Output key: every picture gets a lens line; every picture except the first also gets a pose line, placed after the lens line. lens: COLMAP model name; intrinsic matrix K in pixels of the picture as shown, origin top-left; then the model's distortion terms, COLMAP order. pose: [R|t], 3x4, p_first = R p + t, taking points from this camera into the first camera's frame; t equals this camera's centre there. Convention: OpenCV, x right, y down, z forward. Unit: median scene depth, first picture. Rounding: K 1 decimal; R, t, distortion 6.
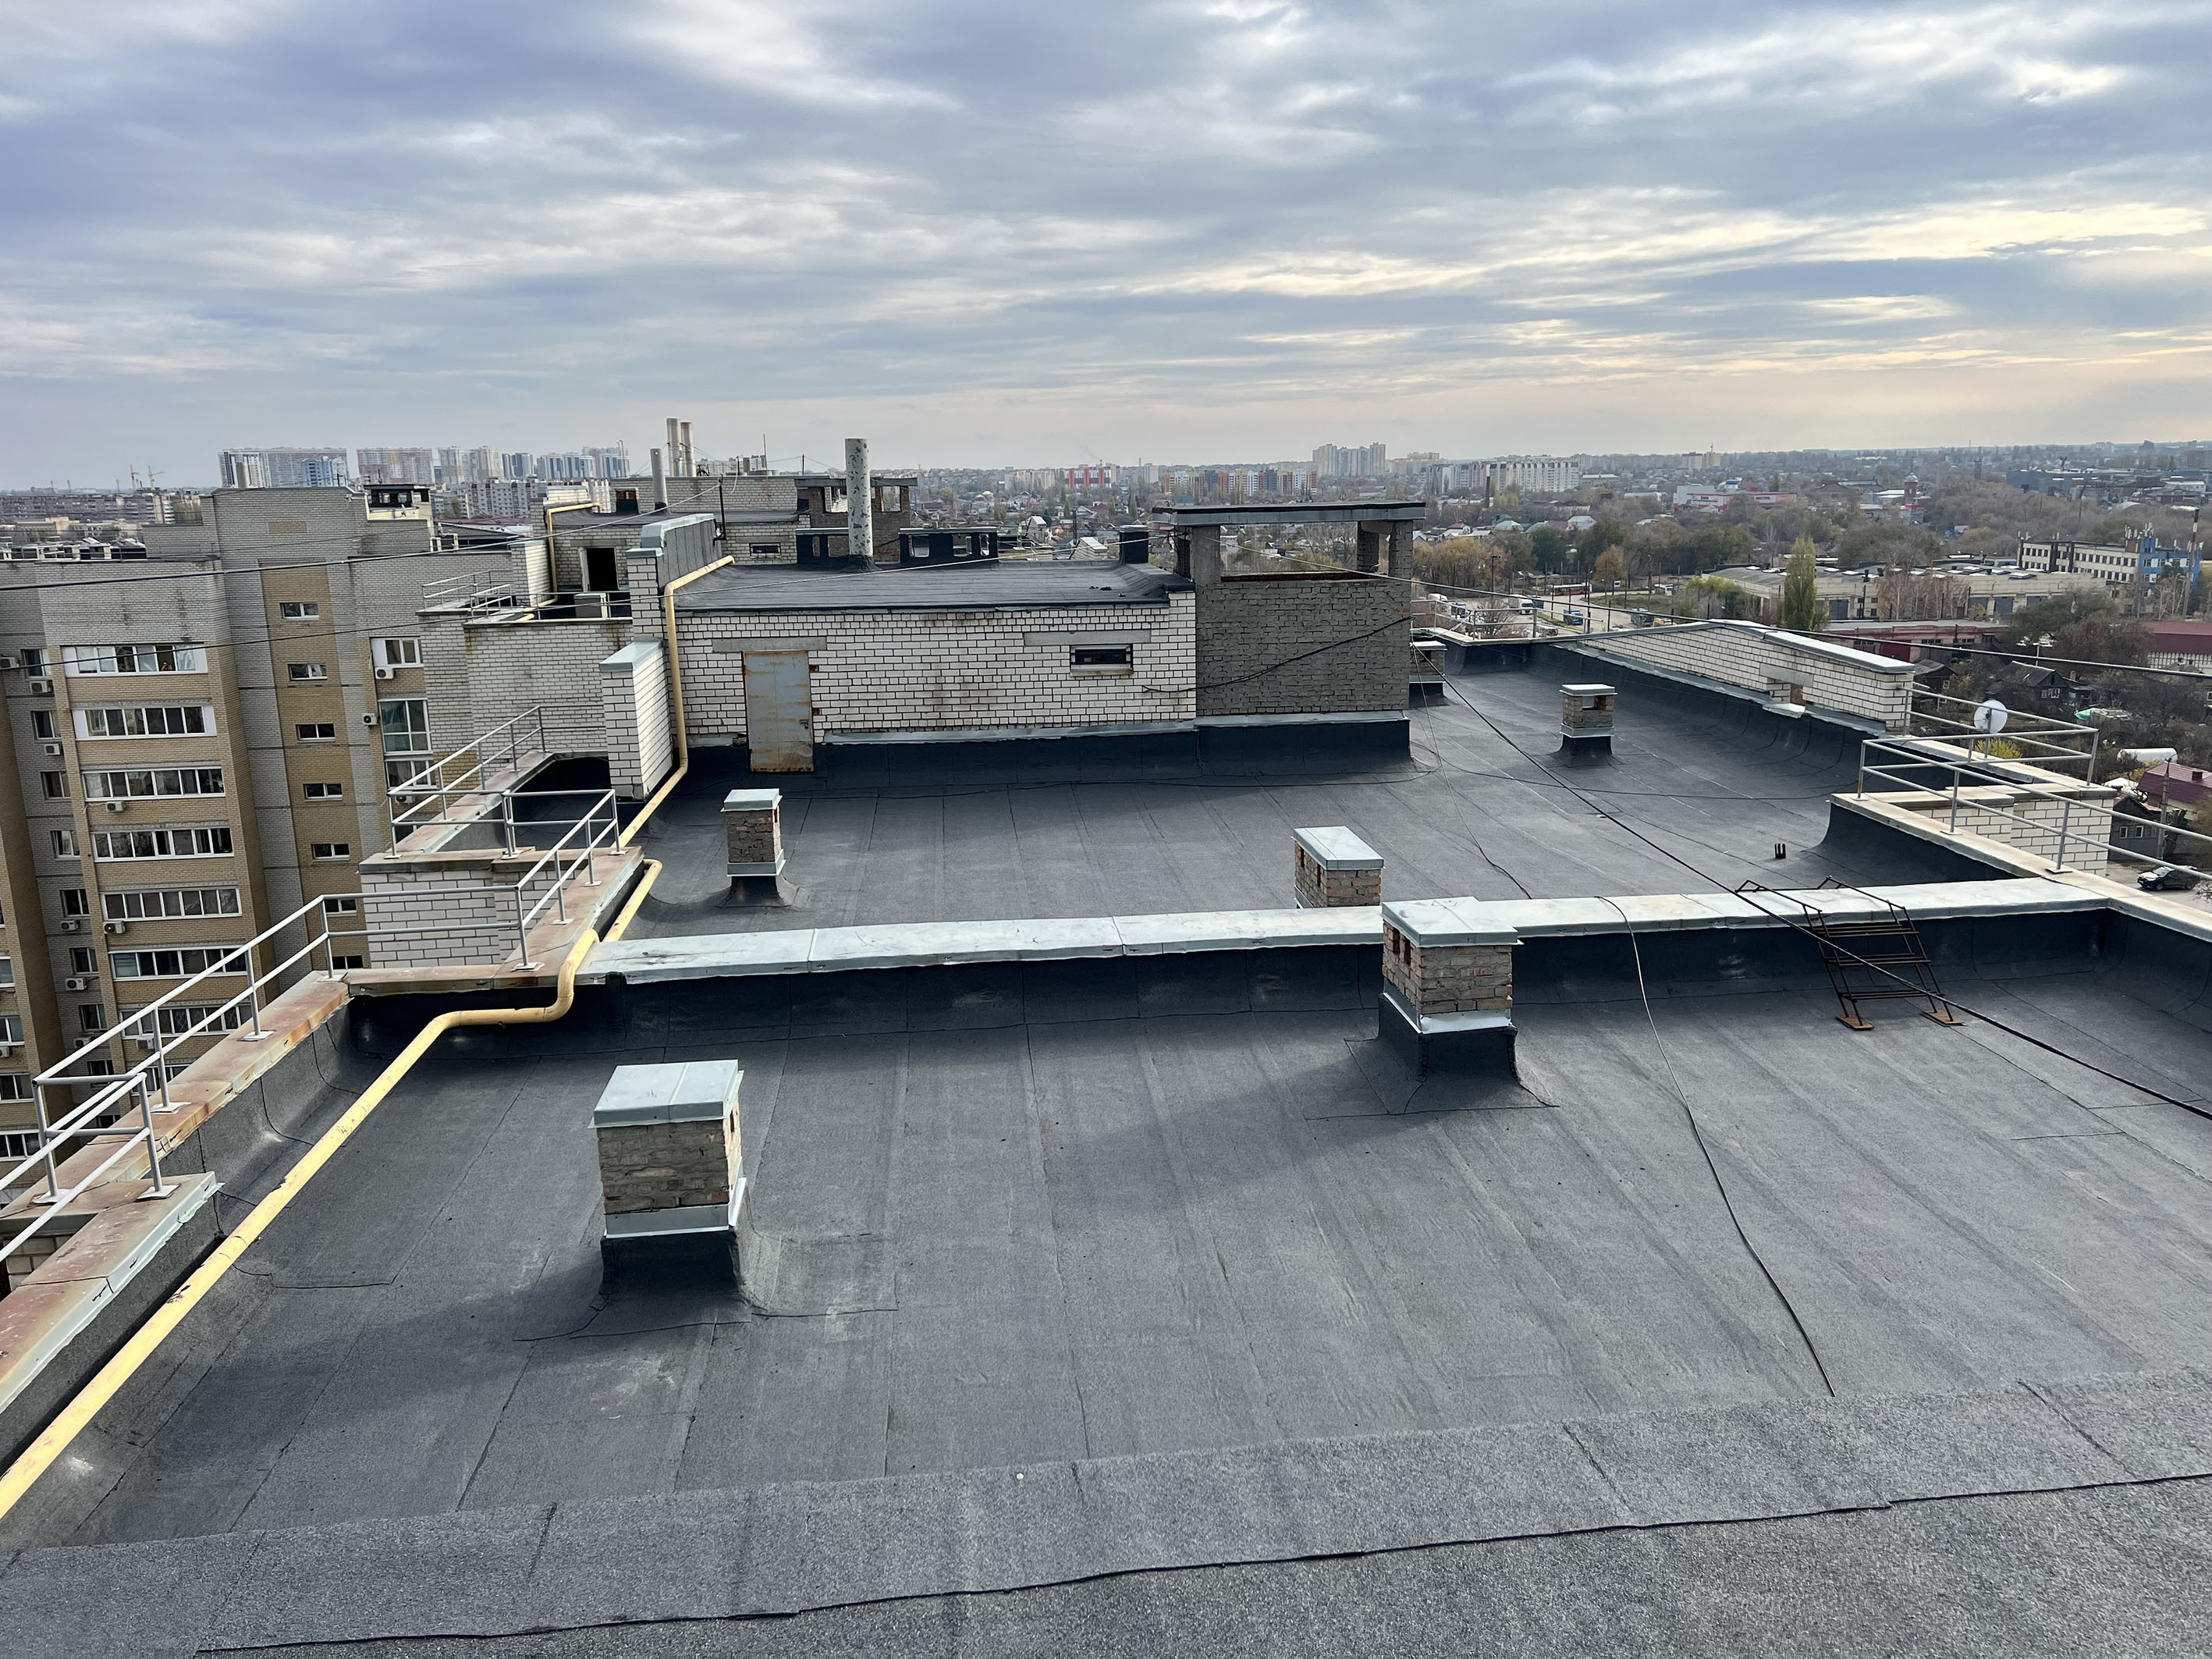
lens RADIAL K [[1664.0, 0, 1106.0], [0, 1664.0, 829.5], [0, 0, 1]] dist [0.150533, -0.266841]
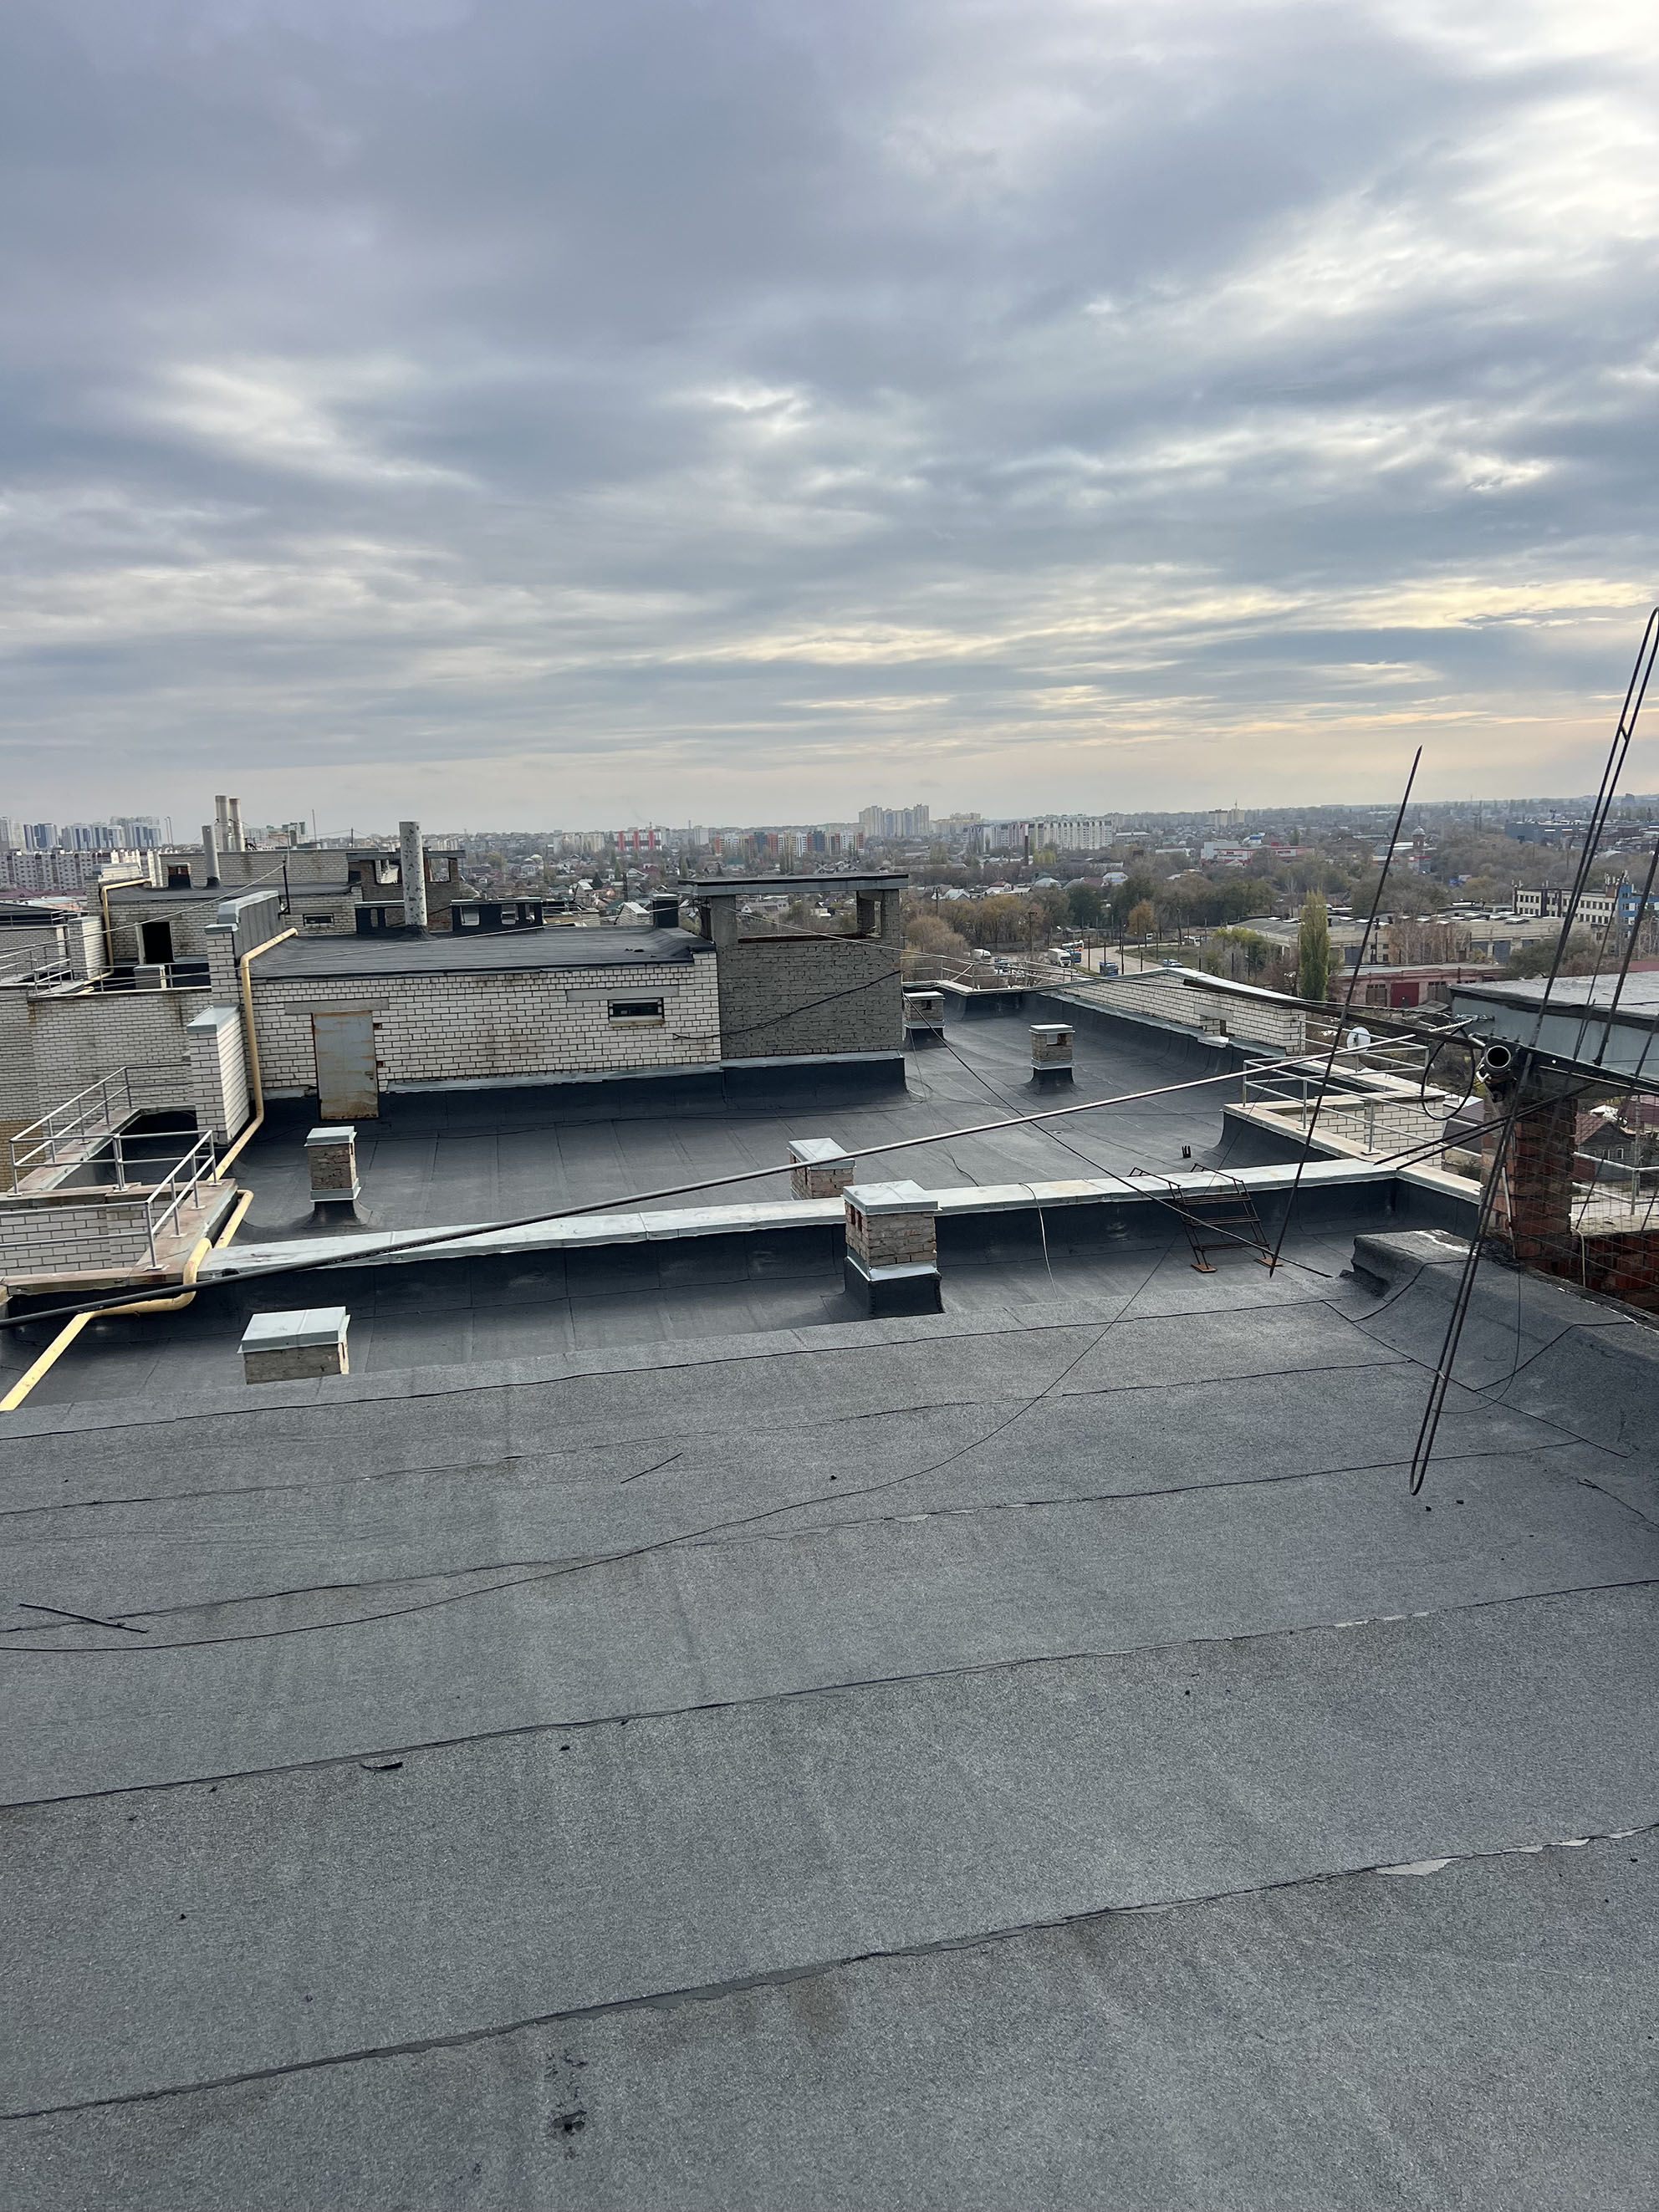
lens RADIAL K [[1664.1, 0, 829.5], [0, 1664.1, 1106.0], [0, 0, 1]] dist [0.150533, -0.266841]
pose [[0.994656, -0.031099, 0.098444, 0.011681], [0.035859, 0.998253, -0.046954, 0.016656], [-0.096812, 0.050233, 0.994034, -0.117693]]
